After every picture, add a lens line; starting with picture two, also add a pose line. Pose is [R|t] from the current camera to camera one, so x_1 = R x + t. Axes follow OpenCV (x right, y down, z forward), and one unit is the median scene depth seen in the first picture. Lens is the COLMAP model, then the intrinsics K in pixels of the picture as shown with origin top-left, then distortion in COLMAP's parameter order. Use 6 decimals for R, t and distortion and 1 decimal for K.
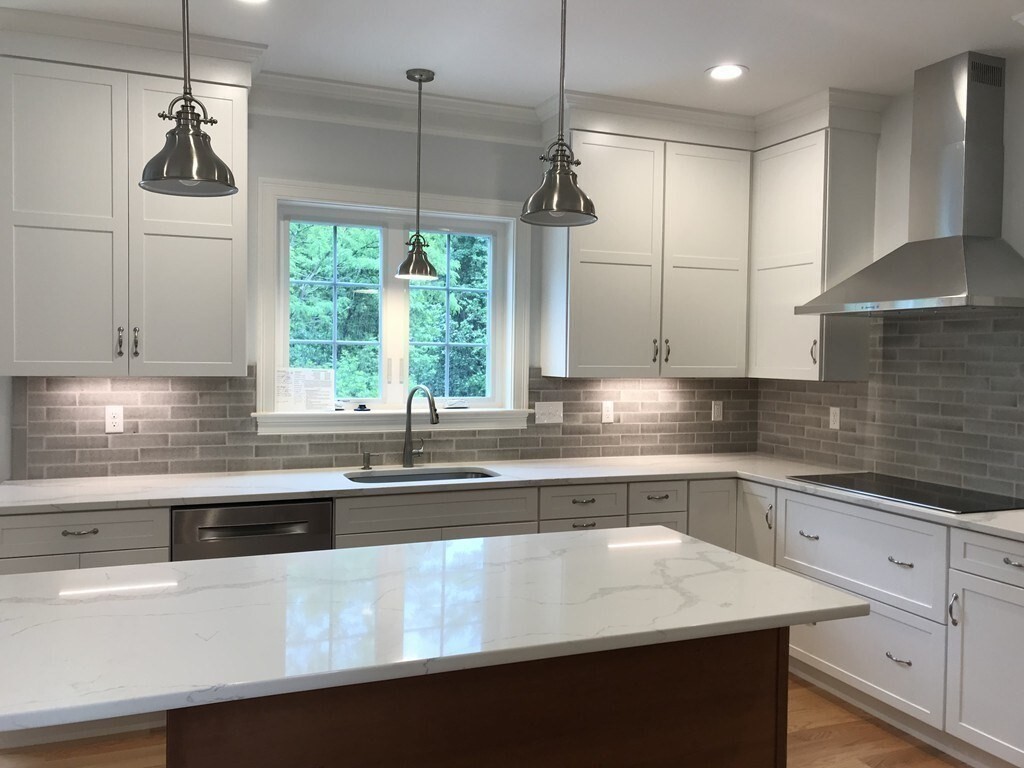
lens RADIAL K [[839.8, 0, 505.4], [0, 839.8, 379.6], [0, 0, 1]] dist [0.052034, -0.069816]
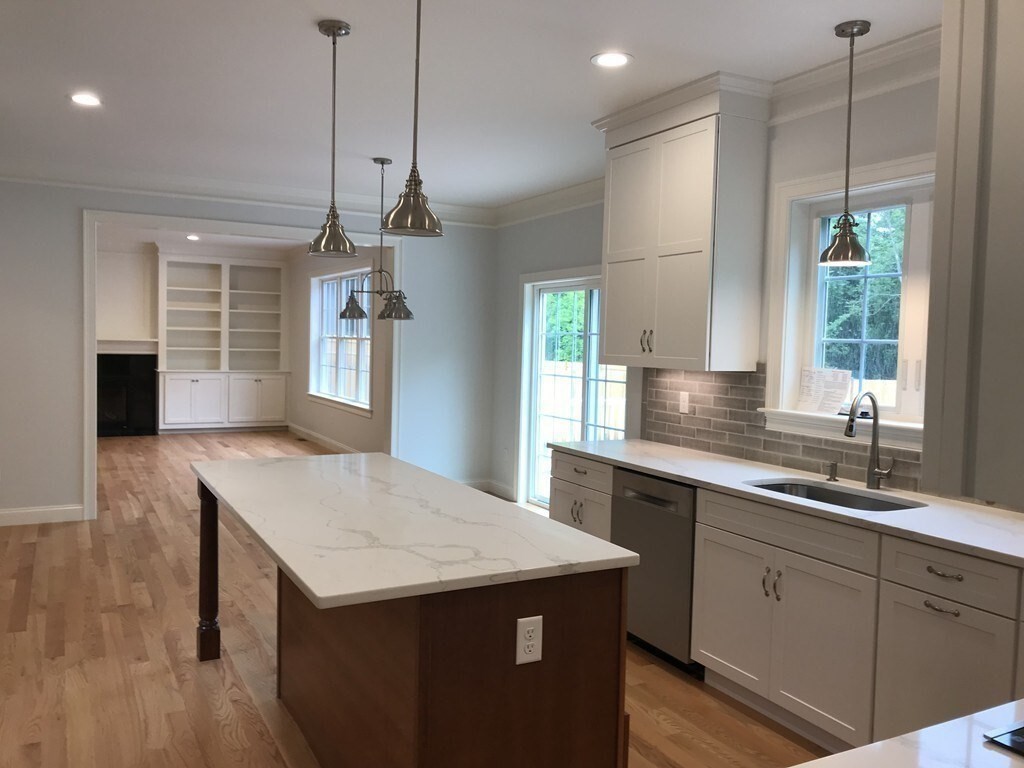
lens RADIAL K [[839.8, 0, 505.4], [0, 839.8, 379.6], [0, 0, 1]] dist [0.052034, -0.069816]
pose [[0.103043, 0.037278, -0.993978, 0.717746], [-0.051977, 0.998134, 0.032046, -0.013389], [0.993318, 0.048362, 0.104789, 0.559255]]
